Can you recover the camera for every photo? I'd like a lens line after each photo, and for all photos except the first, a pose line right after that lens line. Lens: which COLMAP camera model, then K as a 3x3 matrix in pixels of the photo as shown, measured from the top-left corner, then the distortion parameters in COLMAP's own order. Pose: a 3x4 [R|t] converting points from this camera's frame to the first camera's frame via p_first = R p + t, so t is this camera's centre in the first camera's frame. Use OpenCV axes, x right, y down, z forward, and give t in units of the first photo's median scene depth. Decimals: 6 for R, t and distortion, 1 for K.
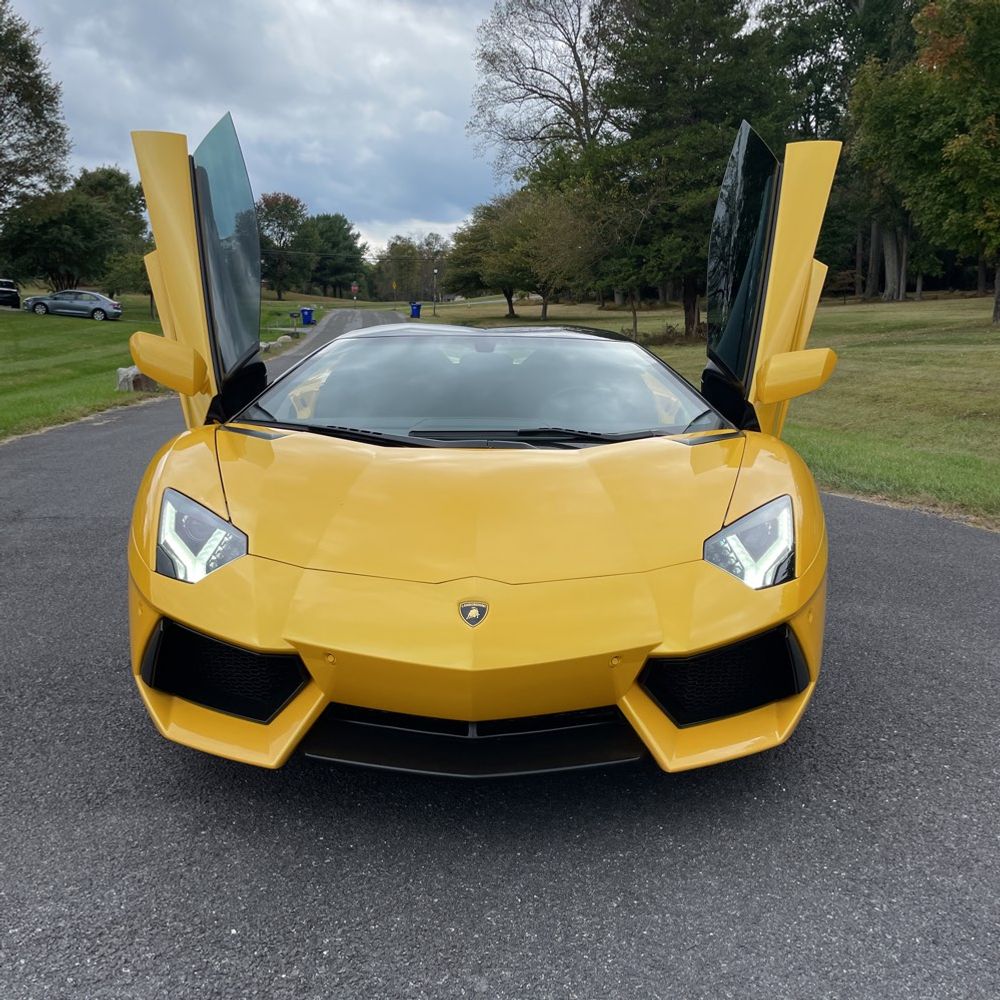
lens RADIAL K [[1022.5, 0, 496.7], [0, 1022.5, 491.7], [0, 0, 1]] dist [0.032407, 0.000000]
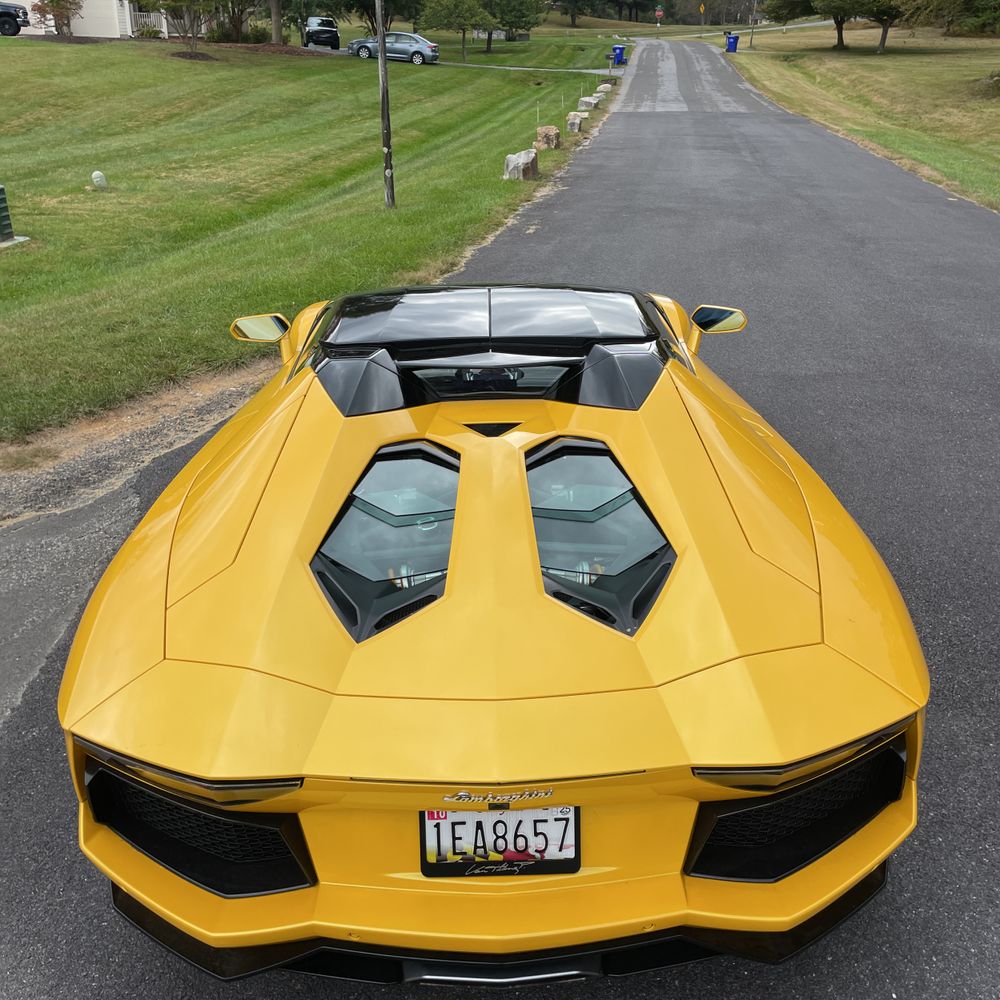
lens RADIAL K [[1022.5, 0, 502.2], [0, 1022.5, 493.2], [0, 0, 1]] dist [0.032407, 0.000000]
pose [[0.967081, 0.094510, -0.236268, -0.057726], [-0.033599, 0.967768, 0.249593, -0.028557], [0.252242, -0.233438, 0.939085, -0.032479]]
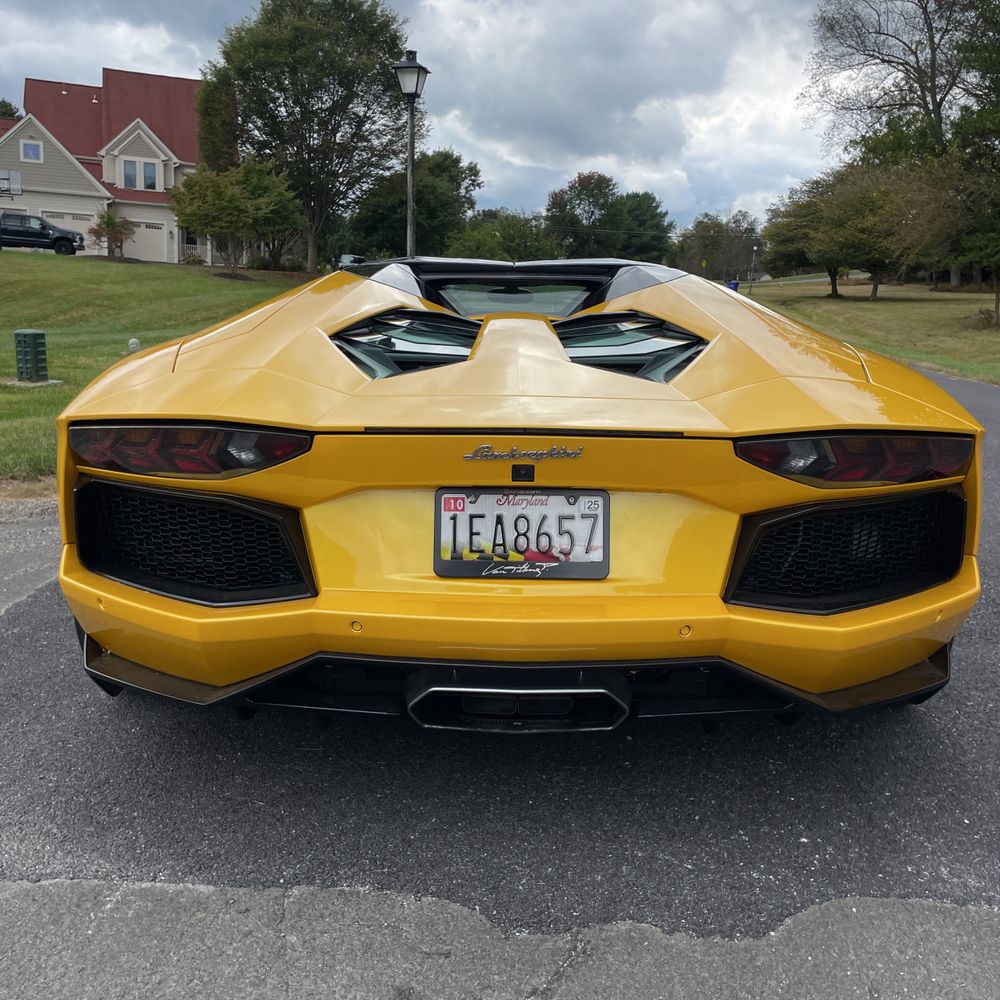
lens RADIAL K [[1022.5, 0, 499.0], [0, 1022.5, 497.4], [0, 0, 1]] dist [0.032407, 0.000000]
pose [[0.961967, 0.070844, -0.263818, -0.056838], [-0.064376, 0.997377, 0.033093, 0.012535], [0.265470, -0.014850, 0.964005, -0.033974]]
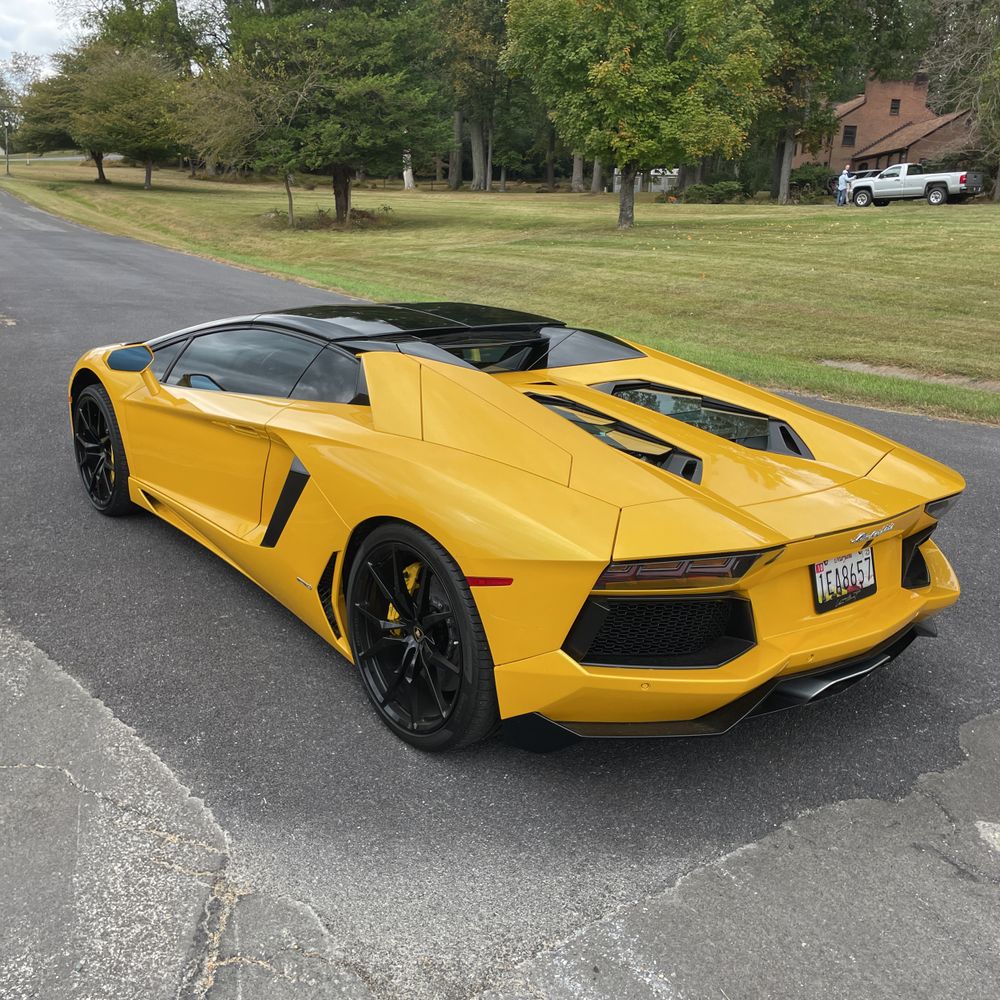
lens RADIAL K [[1022.5, 0, 483.7], [0, 1022.5, 498.4], [0, 0, 1]] dist [0.032407, 0.000000]
pose [[0.915991, -0.064573, 0.395968, -0.159777], [0.014113, 0.991538, 0.129050, -0.007739], [-0.400951, -0.112621, 0.909151, -0.054472]]
